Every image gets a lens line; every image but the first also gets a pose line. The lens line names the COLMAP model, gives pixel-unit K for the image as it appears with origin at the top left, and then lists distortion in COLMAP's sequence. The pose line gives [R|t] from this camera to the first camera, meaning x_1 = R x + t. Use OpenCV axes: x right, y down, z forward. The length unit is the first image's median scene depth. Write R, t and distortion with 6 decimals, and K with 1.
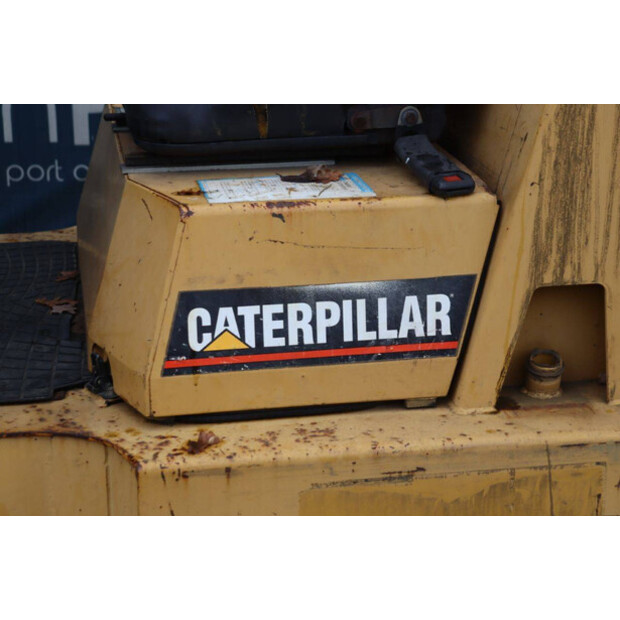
lens RADIAL K [[1461.1, 0, 322.1], [0, 1461.1, 331.8], [0, 0, 1]] dist [0.445356, 0.000000]
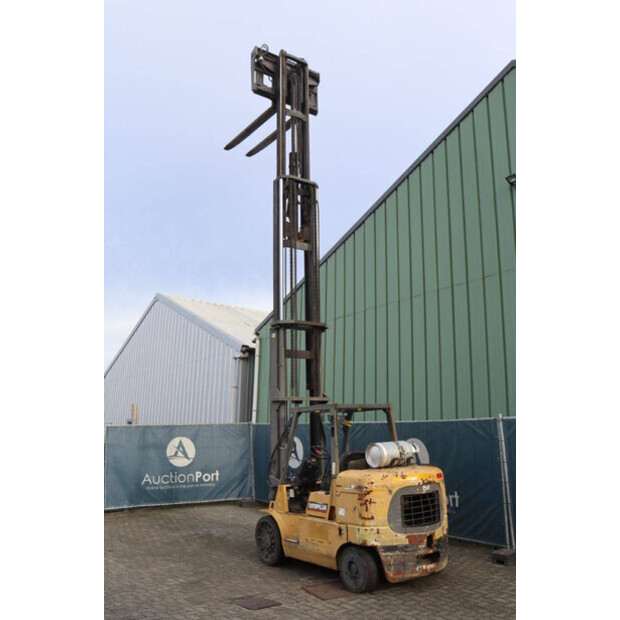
lens RADIAL K [[568.8, 0, 310.0], [0, 568.8, 312.3], [0, 0, 1]] dist [-0.084694, 0.000000]
pose [[0.434458, -0.189769, -0.880474, 3.356479], [-0.266126, 0.906861, -0.326772, 0.055335], [0.860478, 0.376286, 0.343491, -0.733110]]
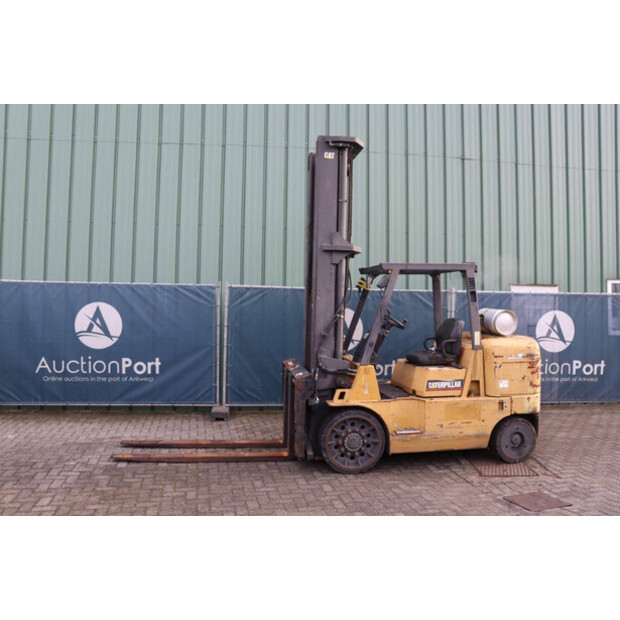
lens RADIAL K [[511.6, 0, 317.3], [0, 511.6, 314.0], [0, 0, 1]] dist [-0.144215, 0.092001]
pose [[0.999784, 0.009282, -0.018597, -0.629597], [-0.014376, 0.955022, -0.296187, 0.438348], [0.015012, 0.296391, 0.954949, -1.680130]]
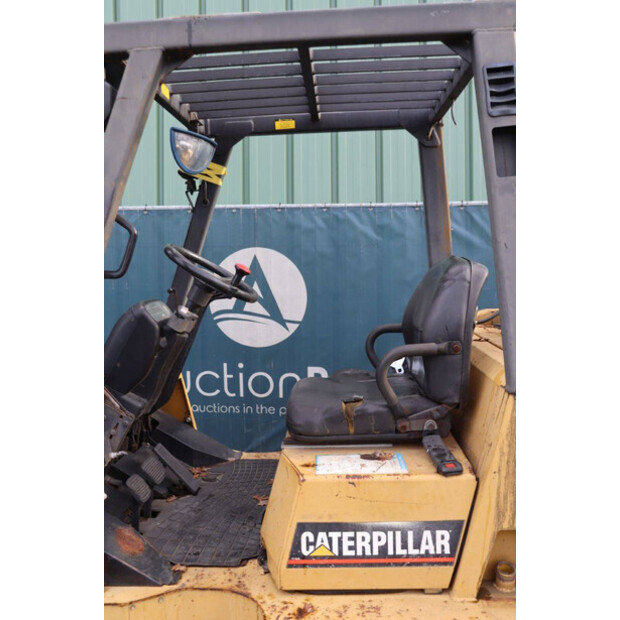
lens RADIAL K [[568.8, 0, 318.2], [0, 568.8, 304.8], [0, 0, 1]] dist [-0.084694, 0.000000]
pose [[0.978107, -0.002365, -0.208090, 0.073707], [-0.048433, 0.969891, -0.238675, -0.122193], [0.202389, 0.243528, 0.948543, 0.266081]]
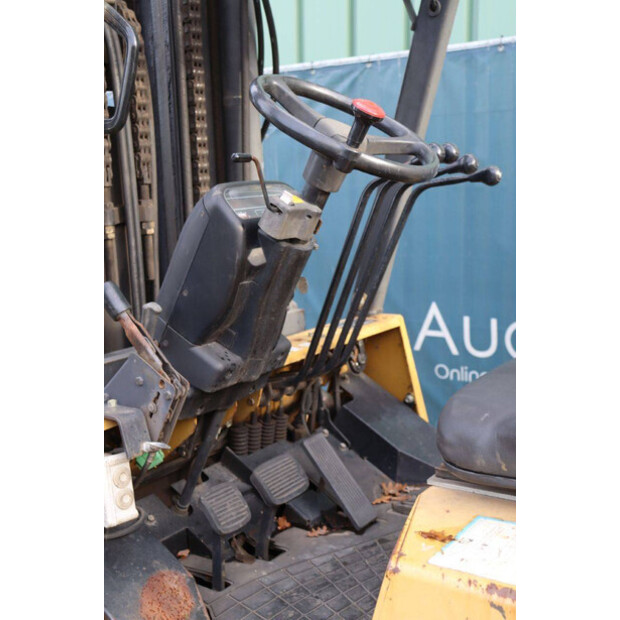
lens RADIAL K [[818.1, 0, 310.1], [0, 818.1, 300.2], [0, 0, 1]] dist [0.037359, 0.000000]
pose [[0.696508, 0.072334, -0.713894, 0.187968], [-0.180170, 0.980663, -0.076418, -0.179234], [0.694561, 0.181848, 0.696072, 0.598229]]
